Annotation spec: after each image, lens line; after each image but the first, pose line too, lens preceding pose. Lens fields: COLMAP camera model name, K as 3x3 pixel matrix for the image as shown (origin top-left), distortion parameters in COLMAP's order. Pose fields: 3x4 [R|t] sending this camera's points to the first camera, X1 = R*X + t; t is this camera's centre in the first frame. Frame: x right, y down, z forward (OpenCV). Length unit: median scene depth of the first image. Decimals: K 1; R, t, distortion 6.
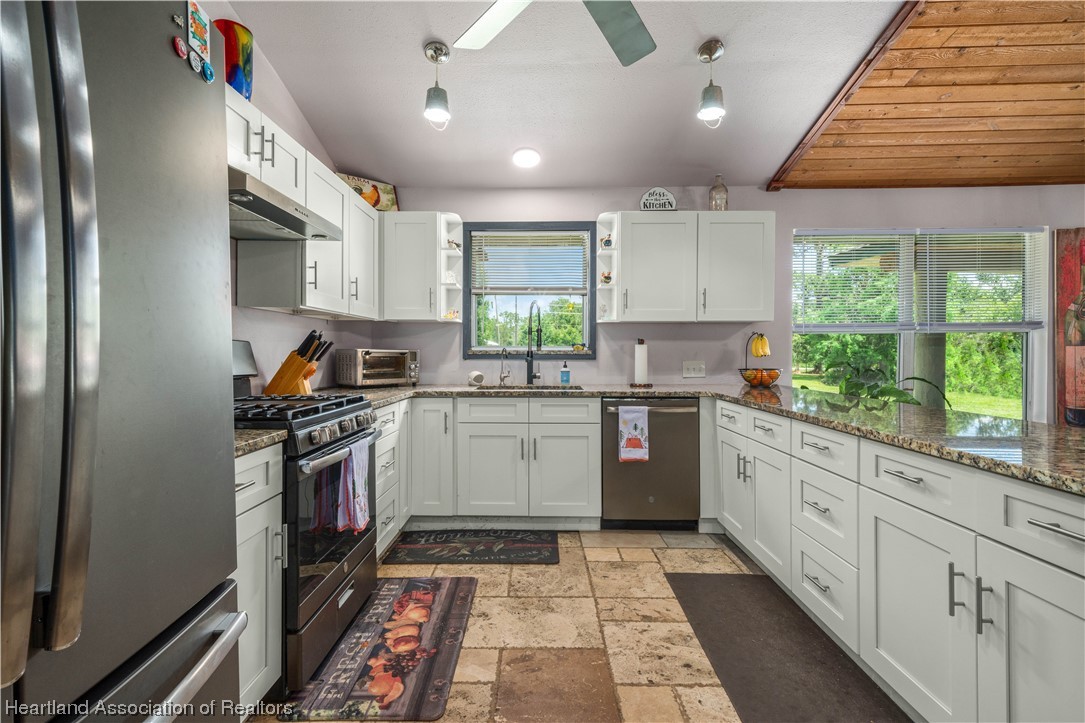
lens RADIAL K [[493.2, 0, 532.2], [0, 493.2, 351.9], [0, 0, 1]] dist [0.003396, 0.001220]
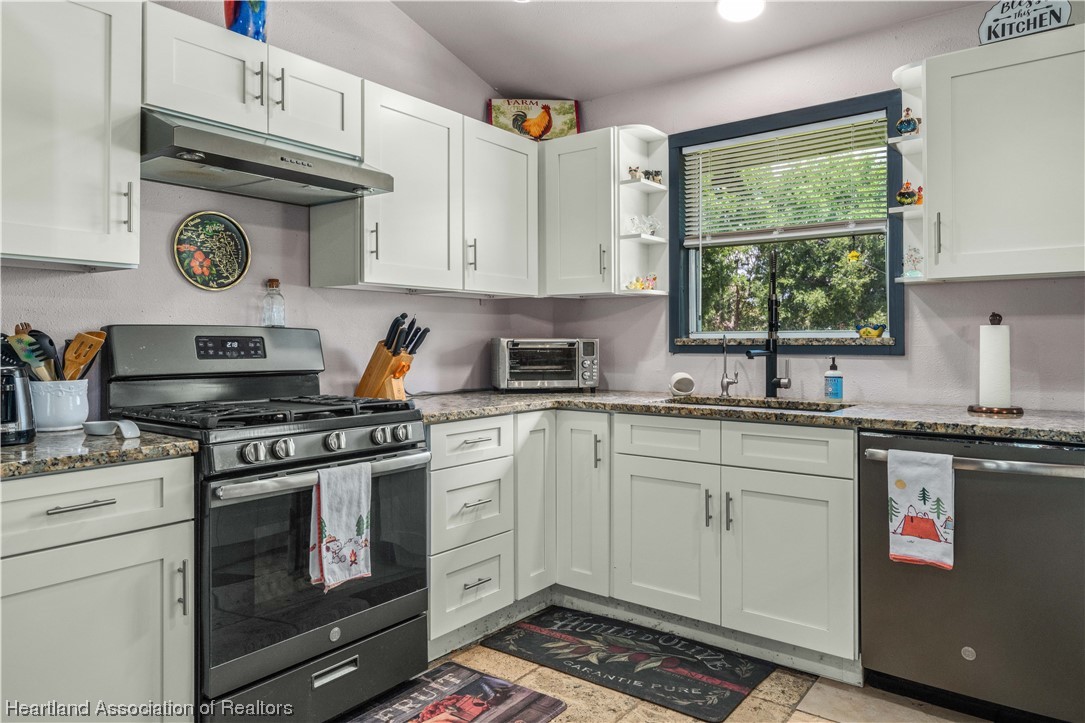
lens RADIAL K [[704.2, 0, 538.3], [0, 704.2, 341.8], [0, 0, 1]] dist [0.004503, -0.001070]
pose [[0.803470, -0.002375, -0.595340, 0.310591], [0.002464, 0.999997, -0.000664, 0.000919], [0.595340, -0.000934, 0.803474, 0.211553]]
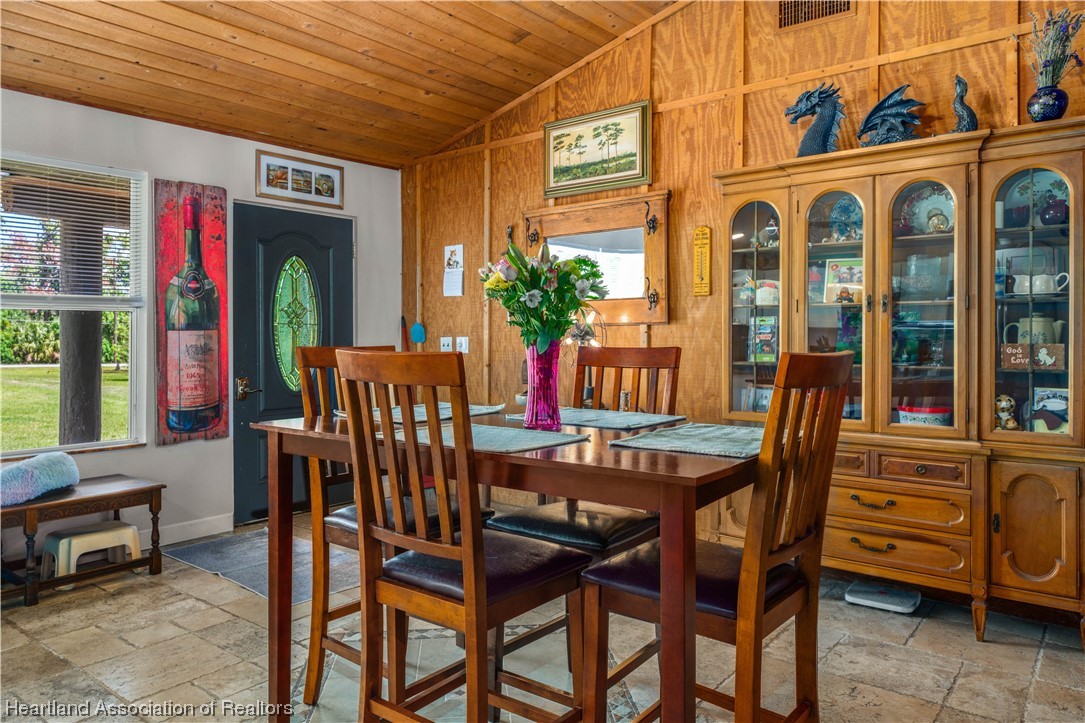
lens RADIAL K [[732.0, 0, 537.5], [0, 732.0, 342.0], [0, 0, 1]] dist [0.007304, -0.004070]
pose [[0.608505, -0.002471, 0.793546, 0.599750], [0.000046, 0.999995, 0.003078, 0.003061], [-0.793550, -0.001836, 0.608502, -0.187679]]
